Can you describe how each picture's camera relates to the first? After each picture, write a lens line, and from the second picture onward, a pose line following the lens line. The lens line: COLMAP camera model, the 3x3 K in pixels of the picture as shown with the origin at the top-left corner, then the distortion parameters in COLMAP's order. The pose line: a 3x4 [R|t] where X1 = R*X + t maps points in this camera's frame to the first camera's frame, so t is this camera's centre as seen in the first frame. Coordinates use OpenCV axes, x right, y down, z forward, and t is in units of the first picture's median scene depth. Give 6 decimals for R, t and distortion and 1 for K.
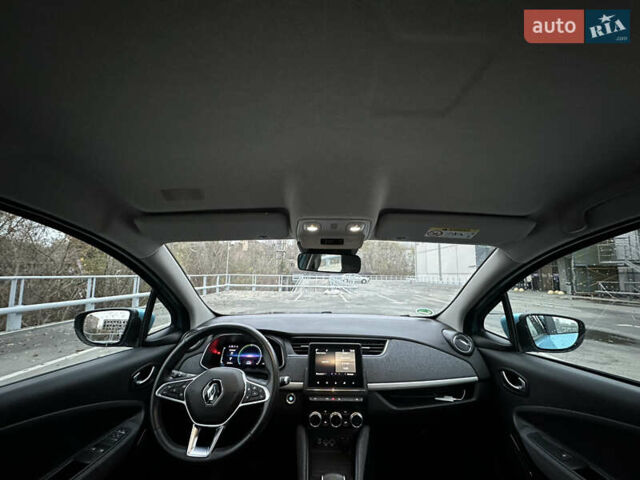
lens RADIAL K [[254.9, 0, 320.5], [0, 254.9, 242.8], [0, 0, 1]] dist [-0.002110, -0.000247]
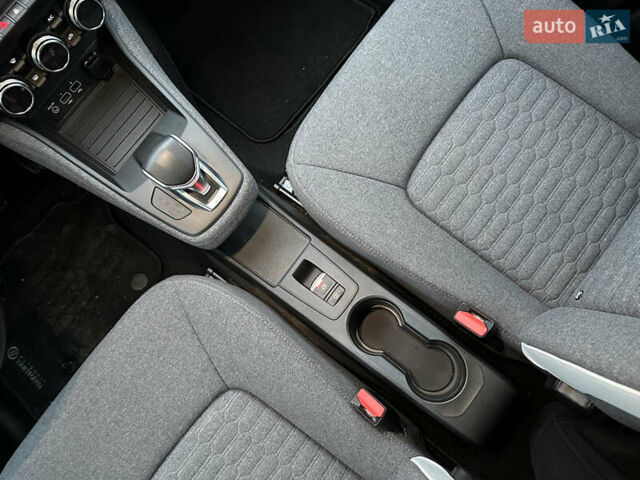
lens RADIAL K [[455.1, 0, 318.4], [0, 455.1, 241.7], [0, 0, 1]] dist [0.005071, -0.005842]
pose [[0.599728, -0.797139, 0.069976, 0.029577], [0.056048, 0.129078, 0.990049, 0.101626], [-0.798239, -0.589838, 0.122090, 0.448135]]
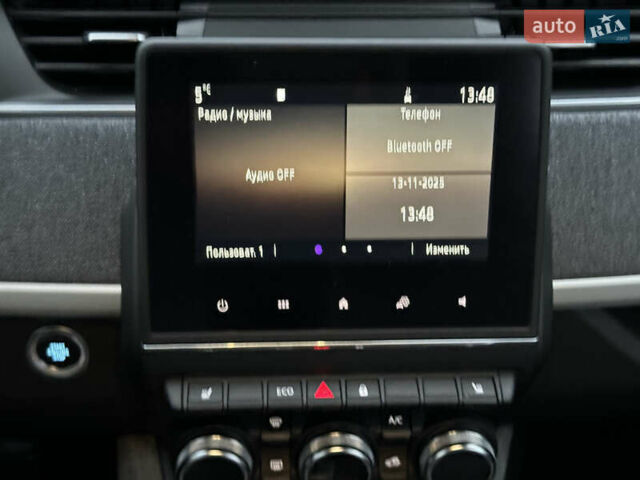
lens RADIAL K [[891.2, 0, 320.0], [0, 891.2, 240.0], [0, 0, 1]] dist [0.206236, -0.484414]
pose [[0.998738, -0.020569, 0.045827, 0.024043], [-0.018602, 0.695992, 0.717809, 0.160886], [-0.046660, -0.717755, 0.694731, 0.682831]]
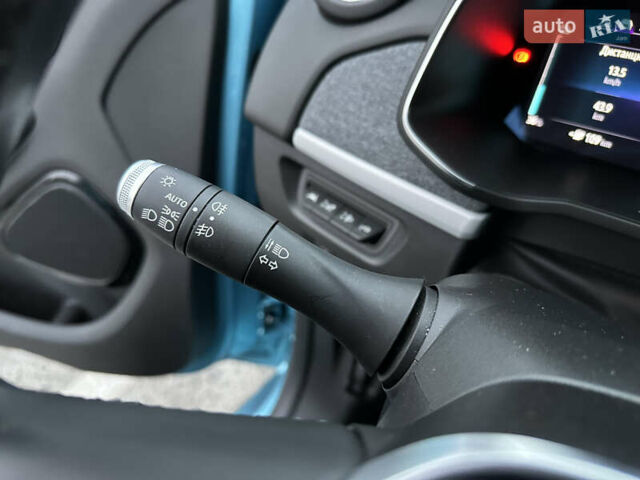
lens RADIAL K [[455.1, 0, 318.4], [0, 455.1, 241.7], [0, 0, 1]] dist [0.005071, -0.005842]
pose [[0.806491, 0.351528, -0.475395, -0.397270], [0.098132, 0.713318, 0.693936, 0.374853], [0.583046, -0.606304, 0.540789, 0.863961]]
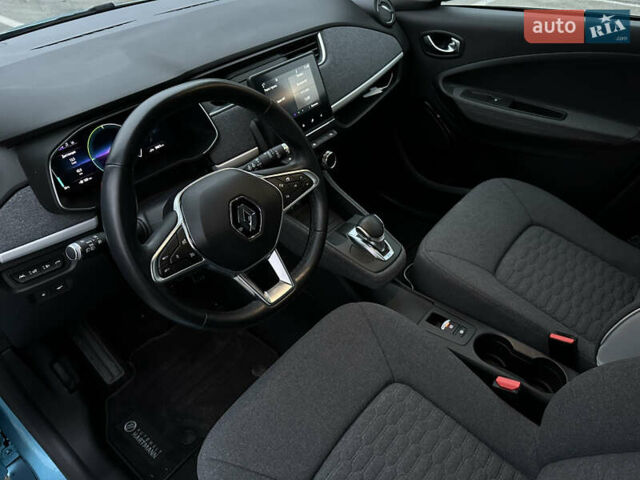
lens RADIAL K [[452.4, 0, 320.0], [0, 452.4, 240.0], [0, 0, 1]] dist [0.093646, -0.183423]
pose [[0.634514, -0.515519, 0.575875, -0.709973], [-0.075015, 0.700481, 0.709718, -0.043885], [-0.769263, -0.493525, 0.405793, 0.387771]]
